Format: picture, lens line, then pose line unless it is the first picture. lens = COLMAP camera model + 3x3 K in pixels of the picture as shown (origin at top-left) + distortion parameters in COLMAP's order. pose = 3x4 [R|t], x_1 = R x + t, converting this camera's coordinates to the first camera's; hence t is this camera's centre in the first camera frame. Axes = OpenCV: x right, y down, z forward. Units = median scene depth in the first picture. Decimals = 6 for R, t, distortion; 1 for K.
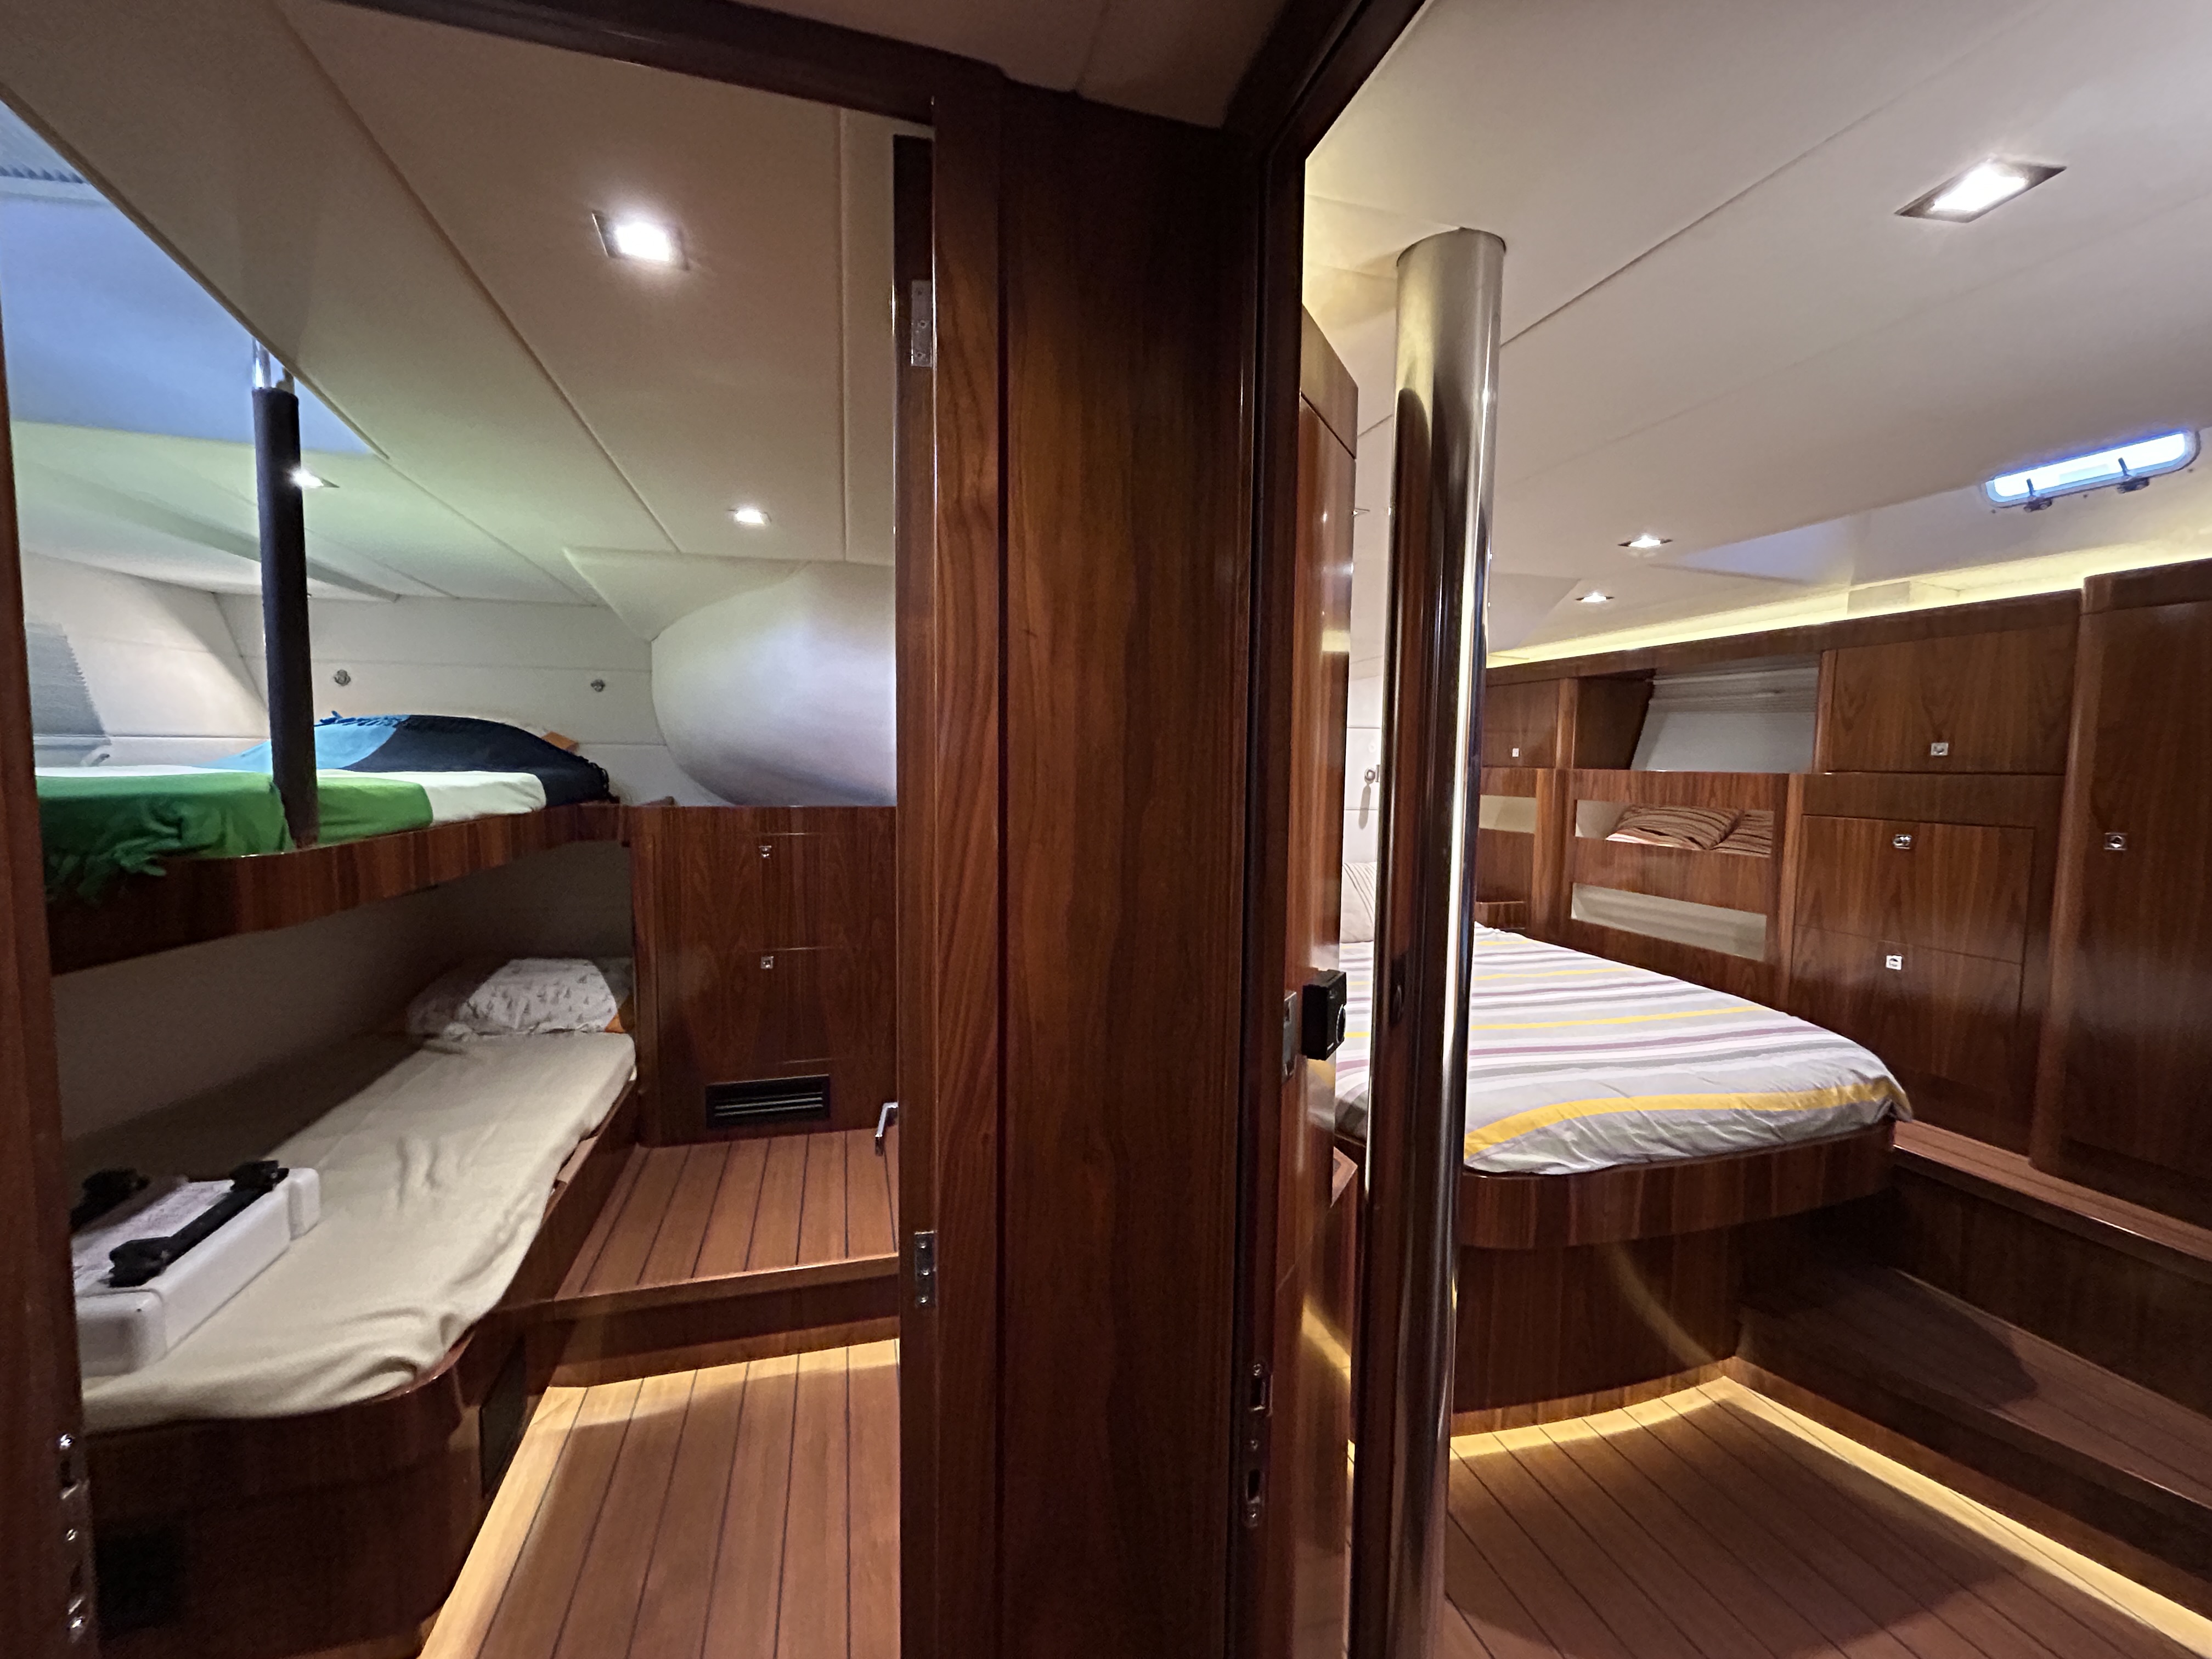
lens RADIAL K [[900.4, 0, 1096.9], [0, 900.4, 825.6], [0, 0, 1]] dist [0.000235, 0.001322]
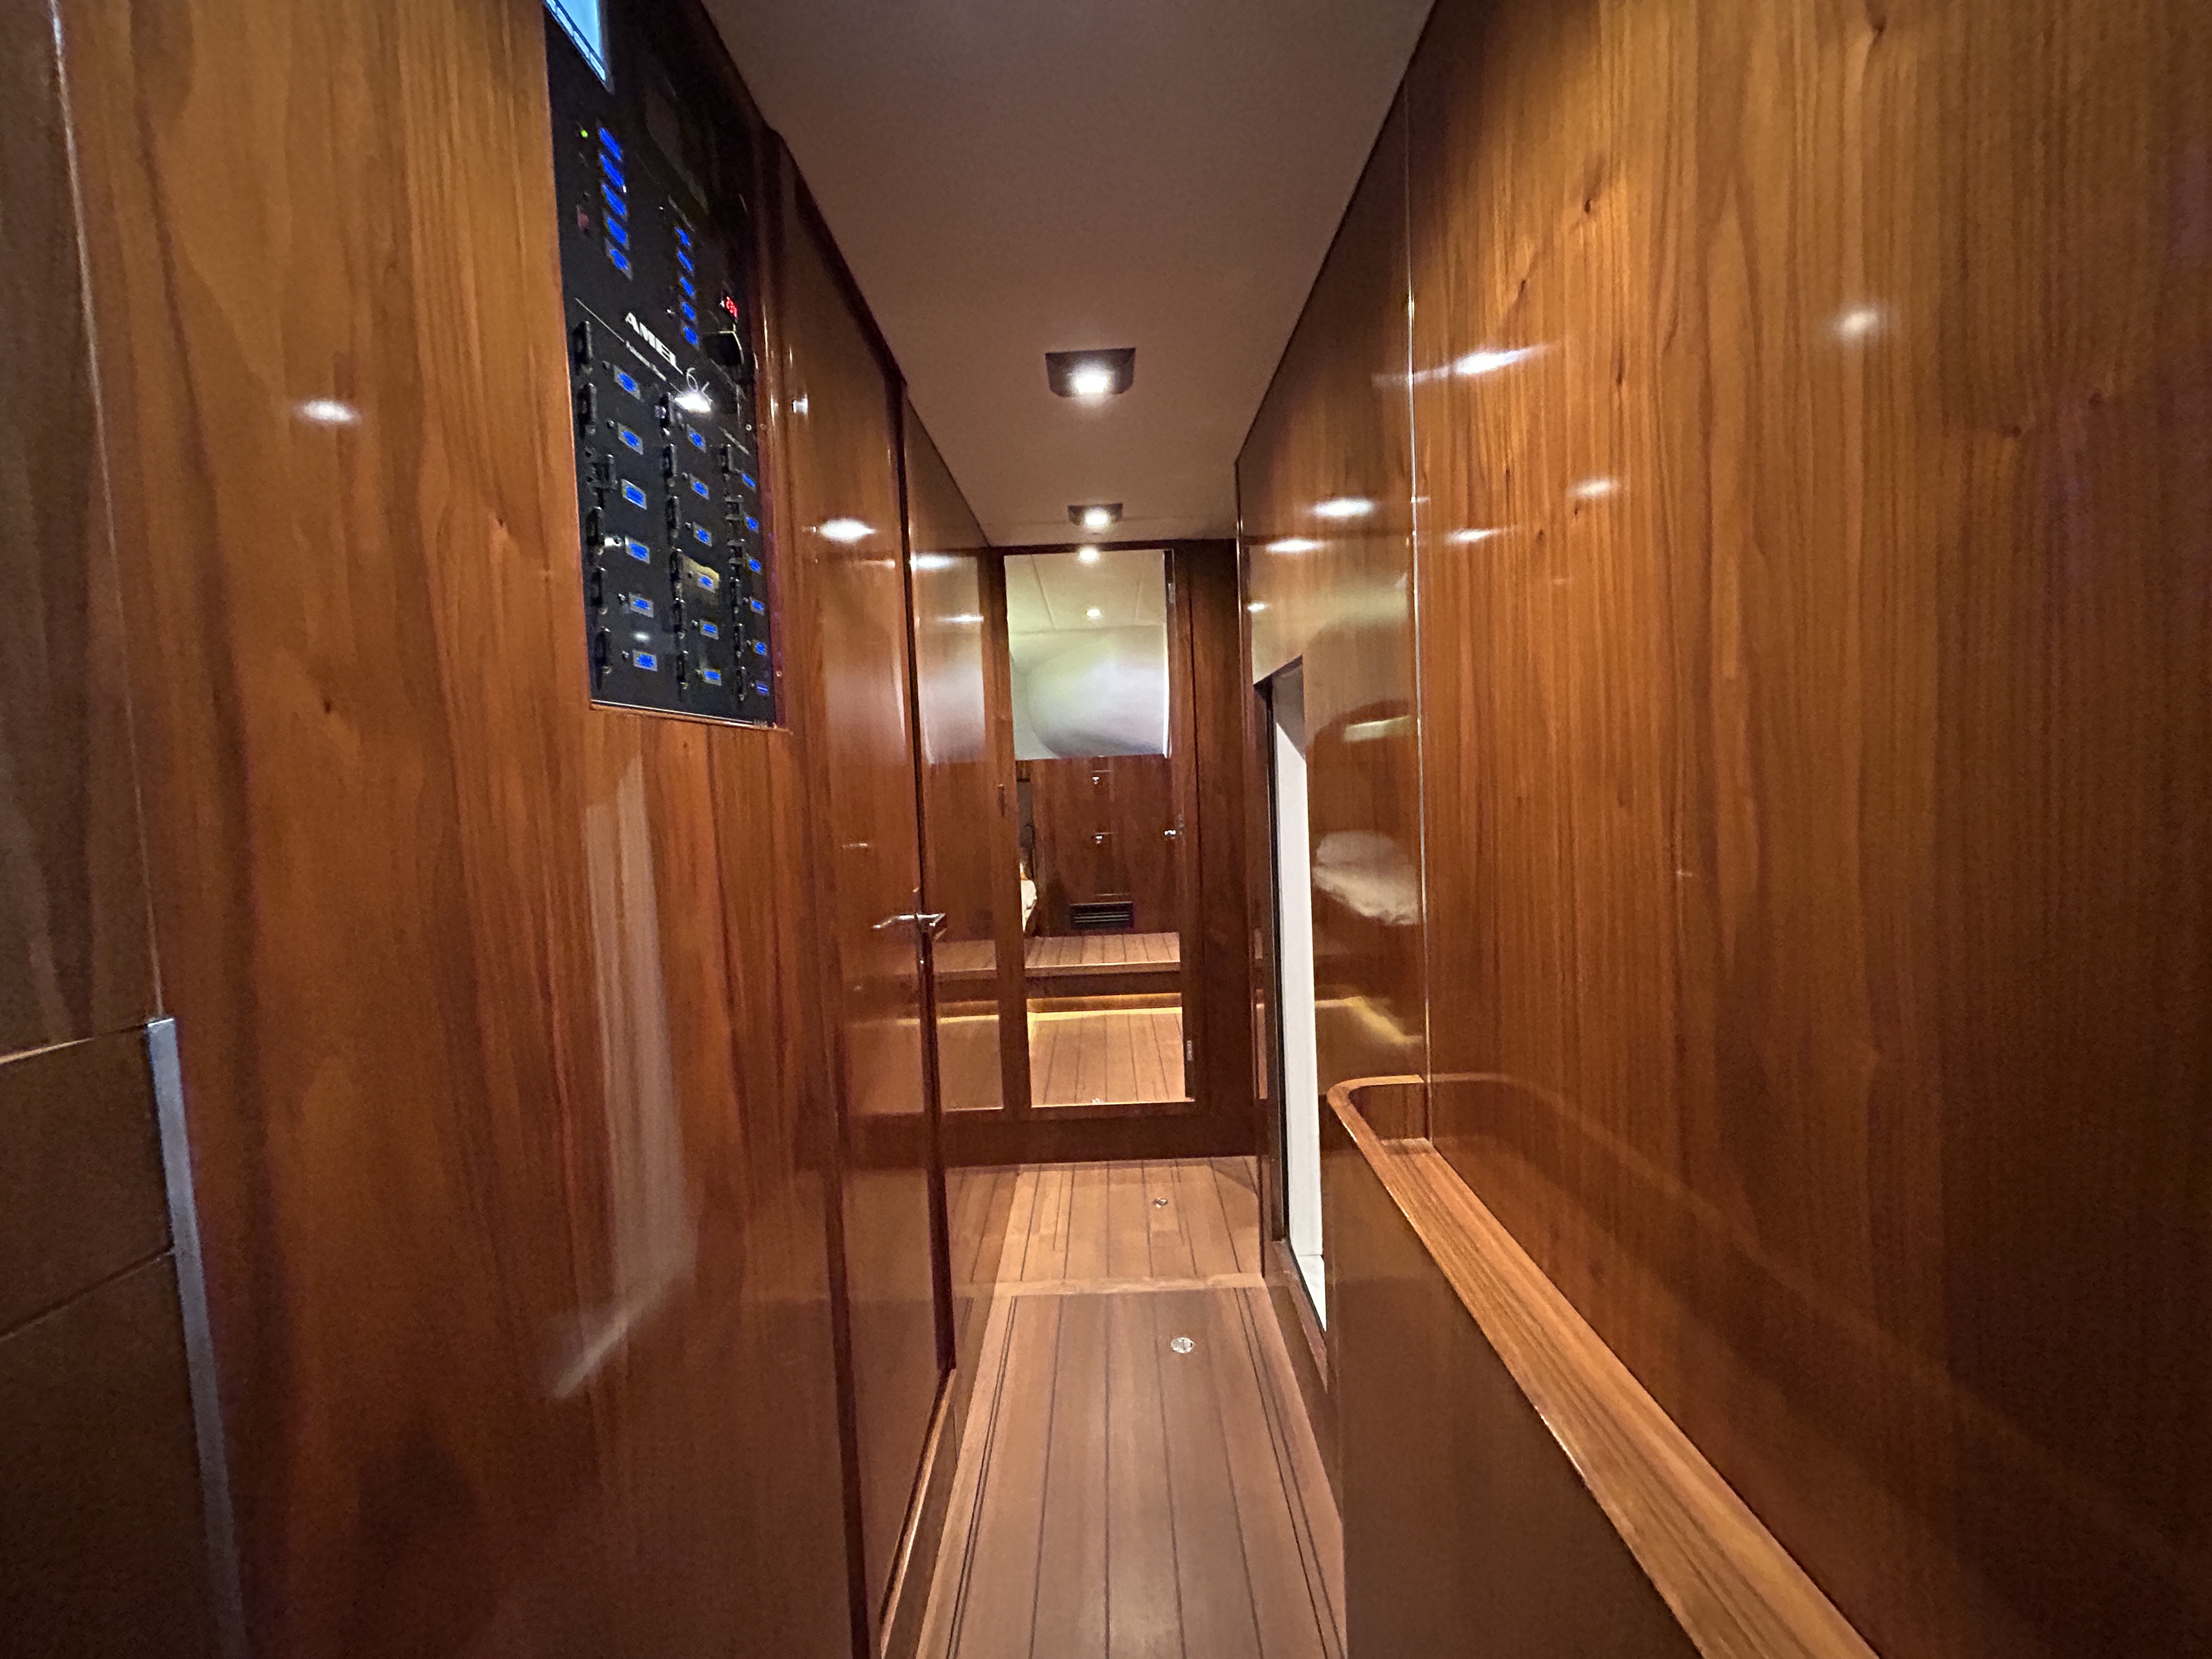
lens RADIAL K [[900.4, 0, 1112.1], [0, 900.4, 826.7], [0, 0, 1]] dist [0.000235, 0.001322]
pose [[0.964336, -0.036219, -0.262190, 0.207592], [0.034350, 0.999341, -0.011712, 0.199578], [0.262441, 0.002288, 0.964945, -1.080767]]
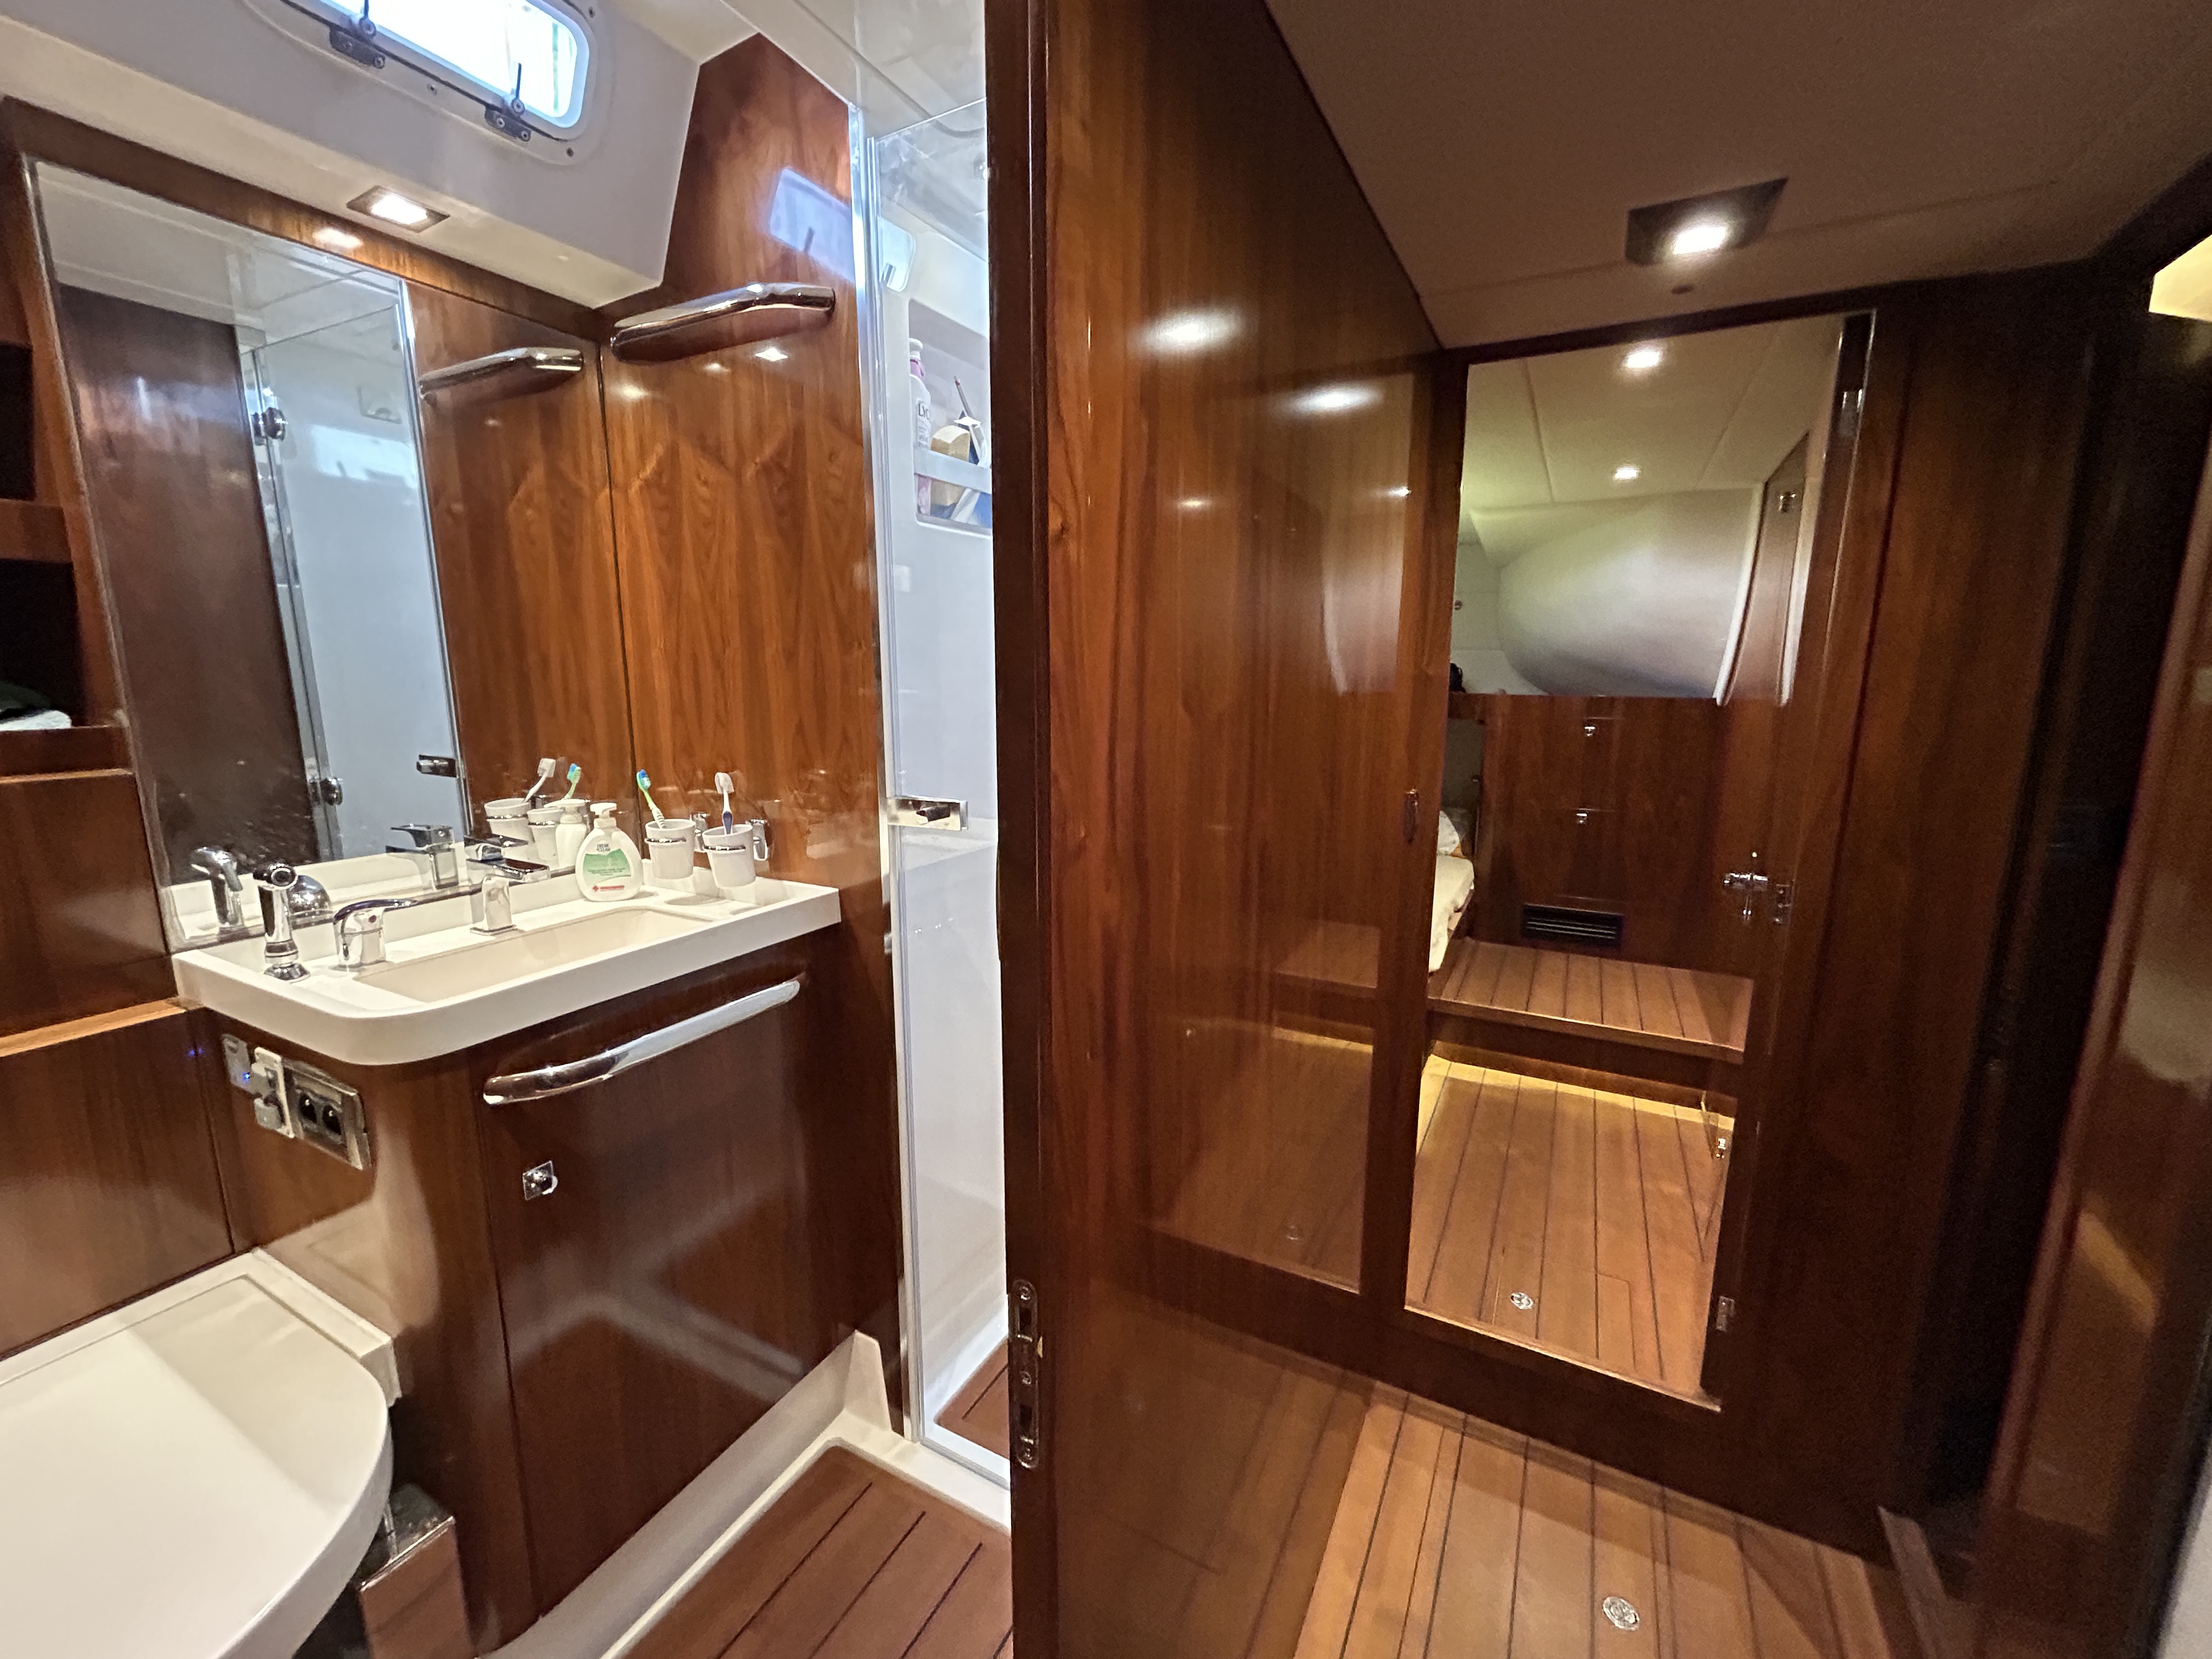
lens RADIAL K [[900.4, 0, 1113.4], [0, 900.4, 828.2], [0, 0, 1]] dist [0.000235, 0.001322]
pose [[0.728417, 0.114226, -0.675545, 0.022155], [-0.044457, 0.991806, 0.119765, 0.056269], [0.683690, -0.057206, 0.727527, -0.526964]]
